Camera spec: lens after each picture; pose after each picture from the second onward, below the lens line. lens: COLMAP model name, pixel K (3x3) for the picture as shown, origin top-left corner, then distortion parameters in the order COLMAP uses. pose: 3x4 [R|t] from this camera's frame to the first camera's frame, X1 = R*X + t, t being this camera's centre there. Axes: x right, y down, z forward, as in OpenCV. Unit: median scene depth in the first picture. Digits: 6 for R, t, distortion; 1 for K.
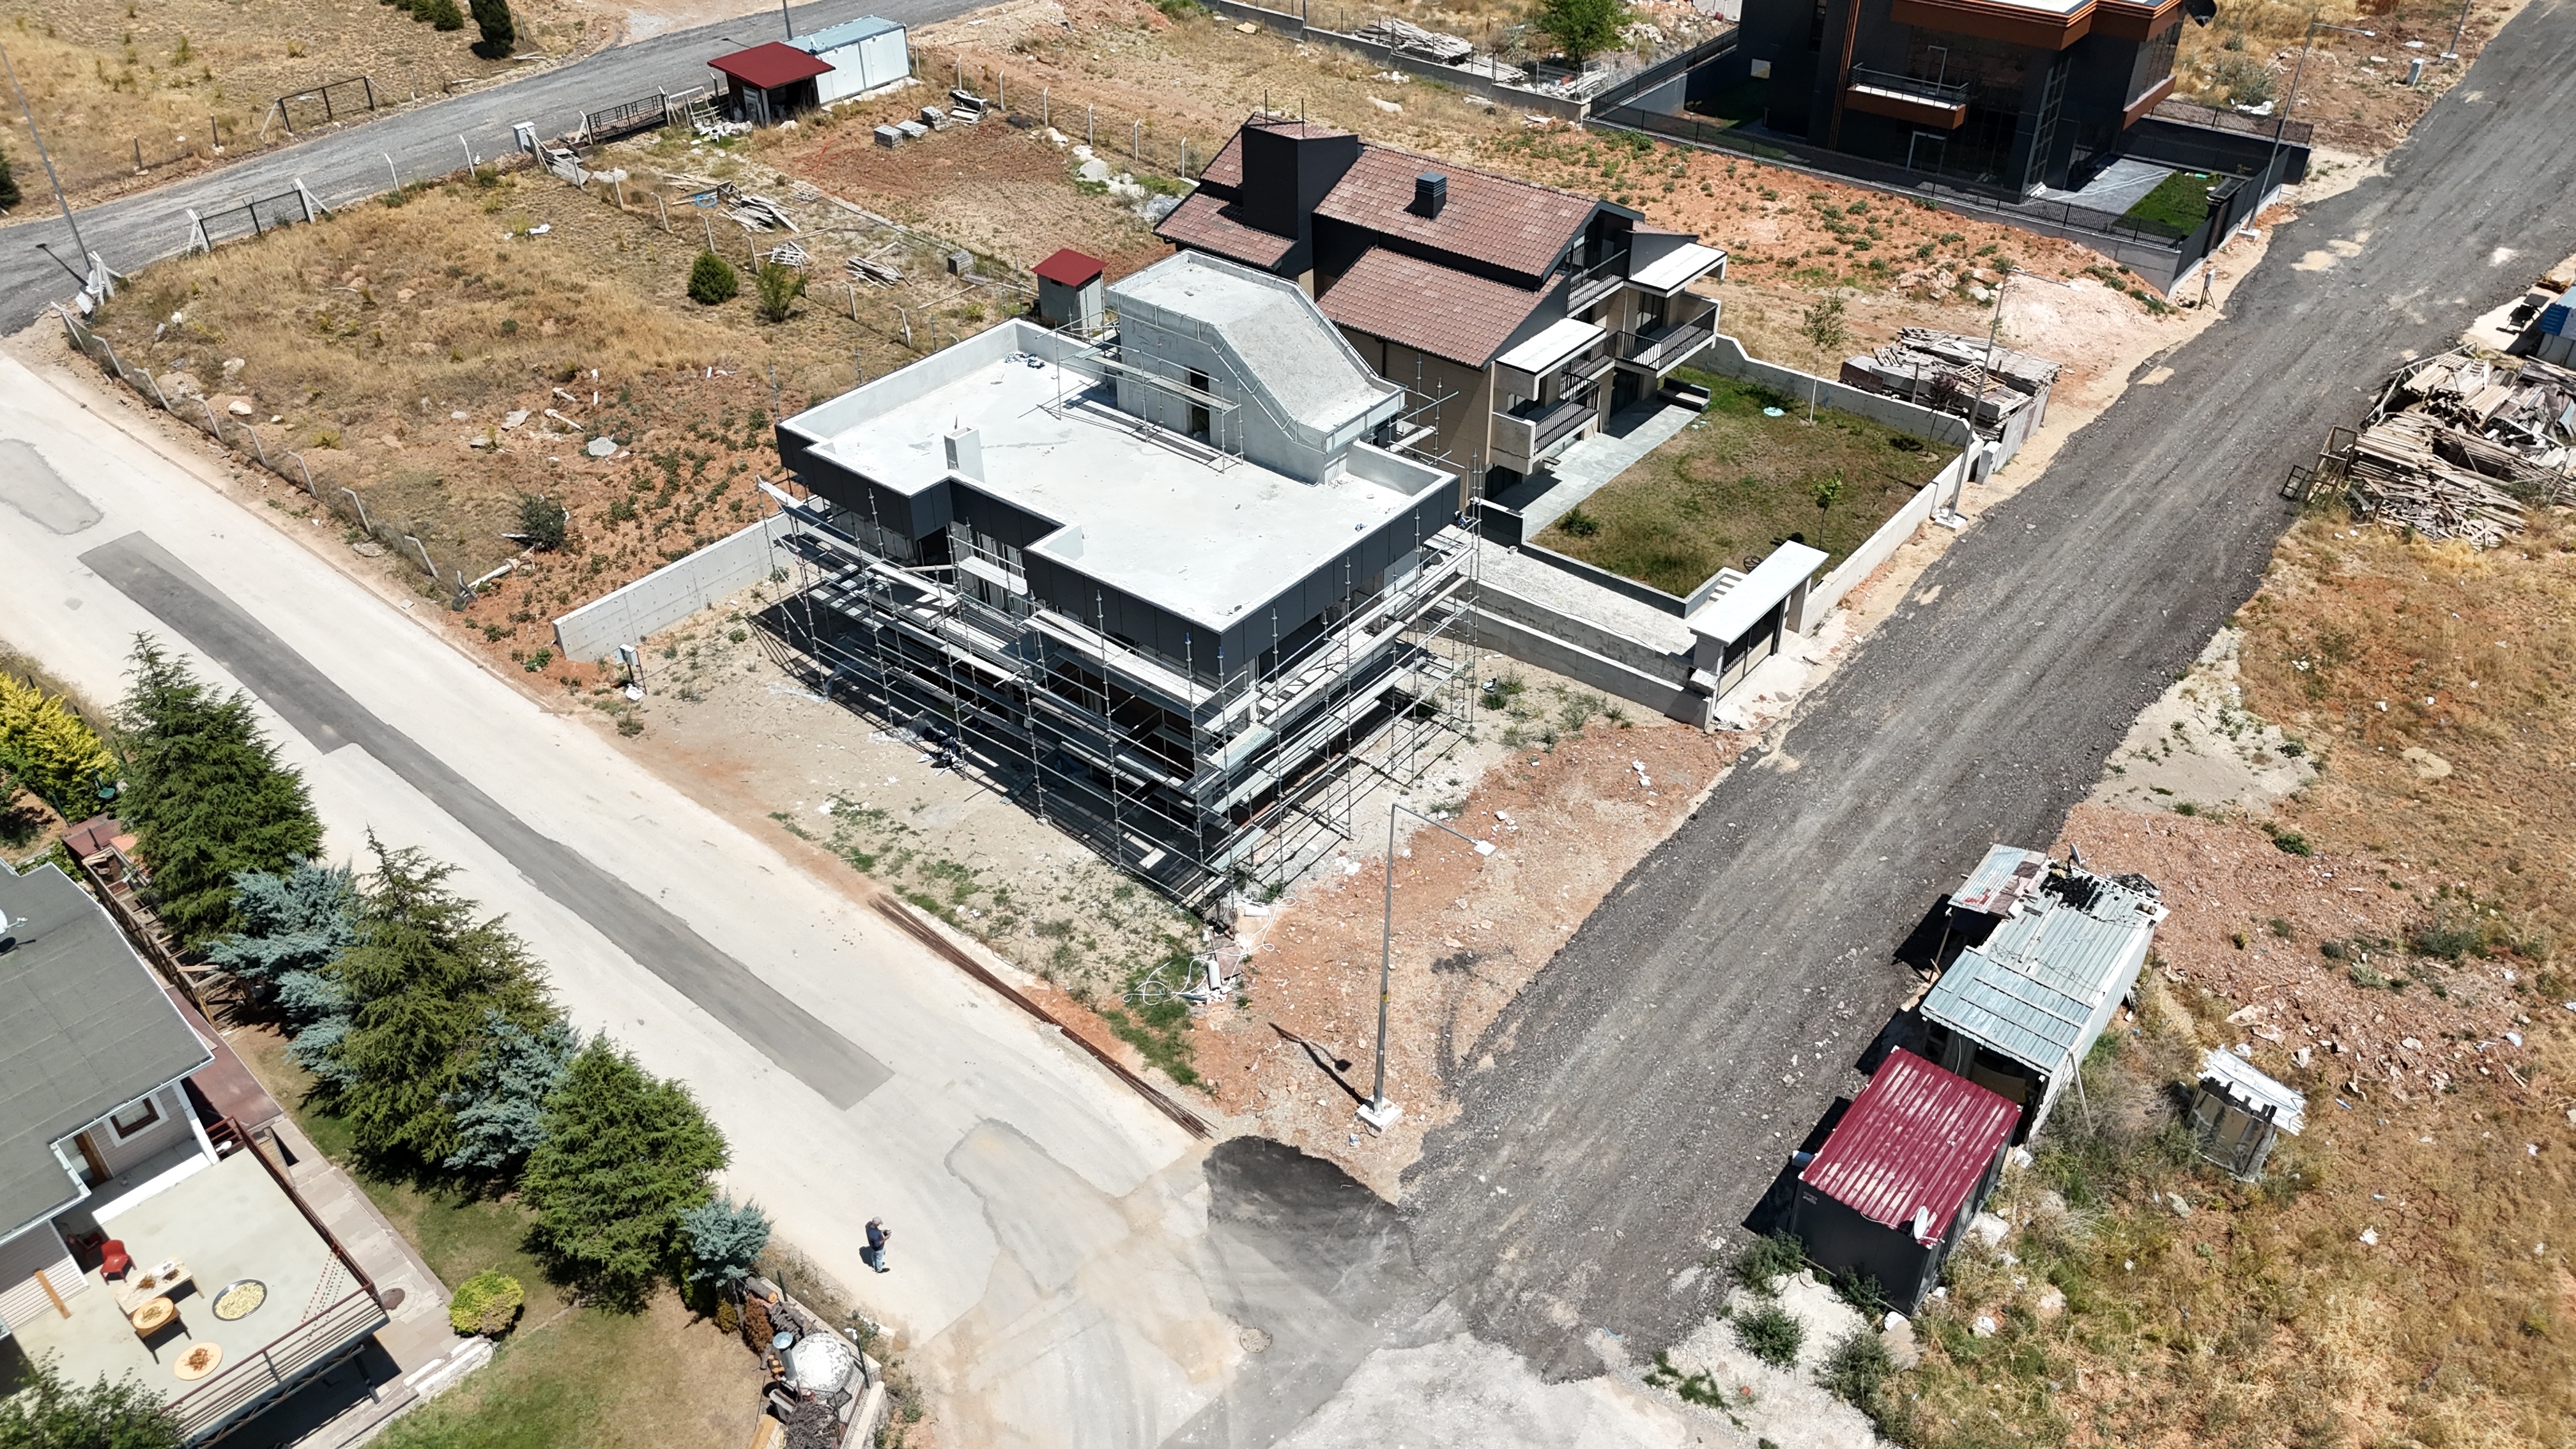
lens RADIAL K [[1898.4, 0, 1293.0], [0, 1898.4, 721.1], [0, 0, 1]] dist [0.070659, -0.072588]
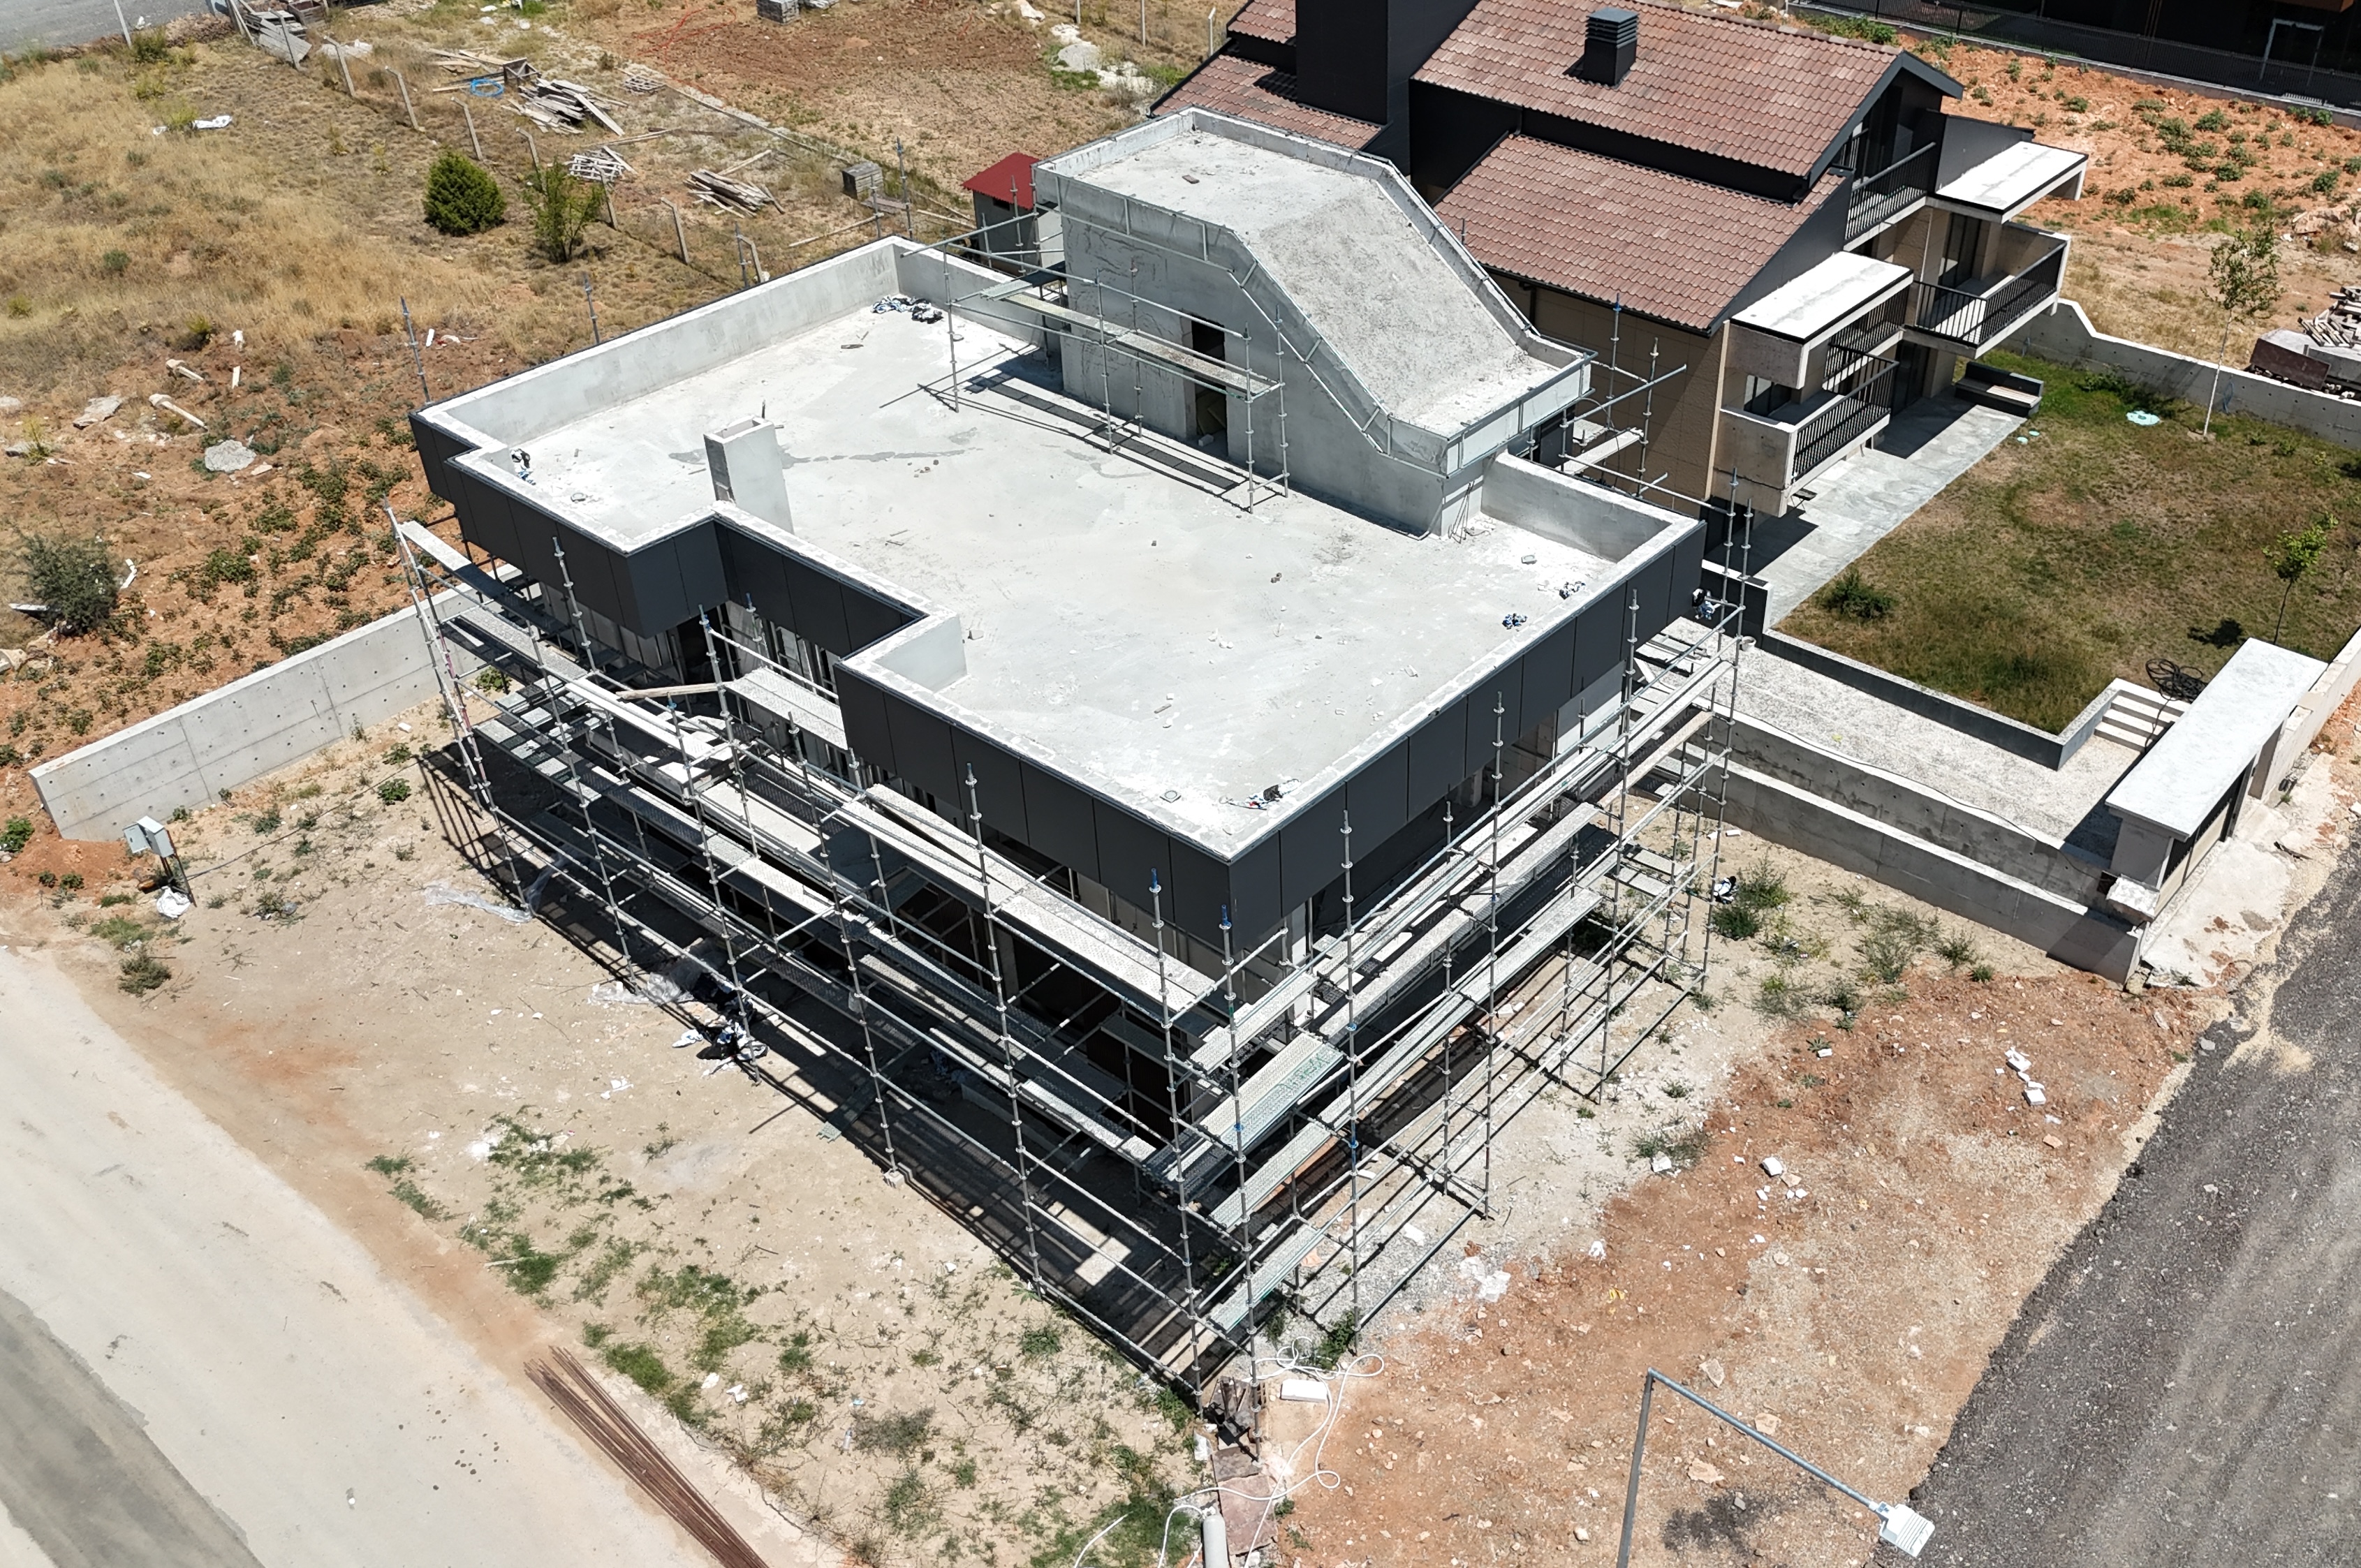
lens RADIAL K [[2081.9, 0, 1374.2], [0, 2081.9, 771.1], [0, 0, 1]] dist [0.038167, -0.013478]
pose [[0.999942, 0.007767, 0.007447, -0.005640], [-0.007763, 0.999970, -0.000614, -0.056084], [-0.007452, 0.000556, 0.999972, 0.404331]]
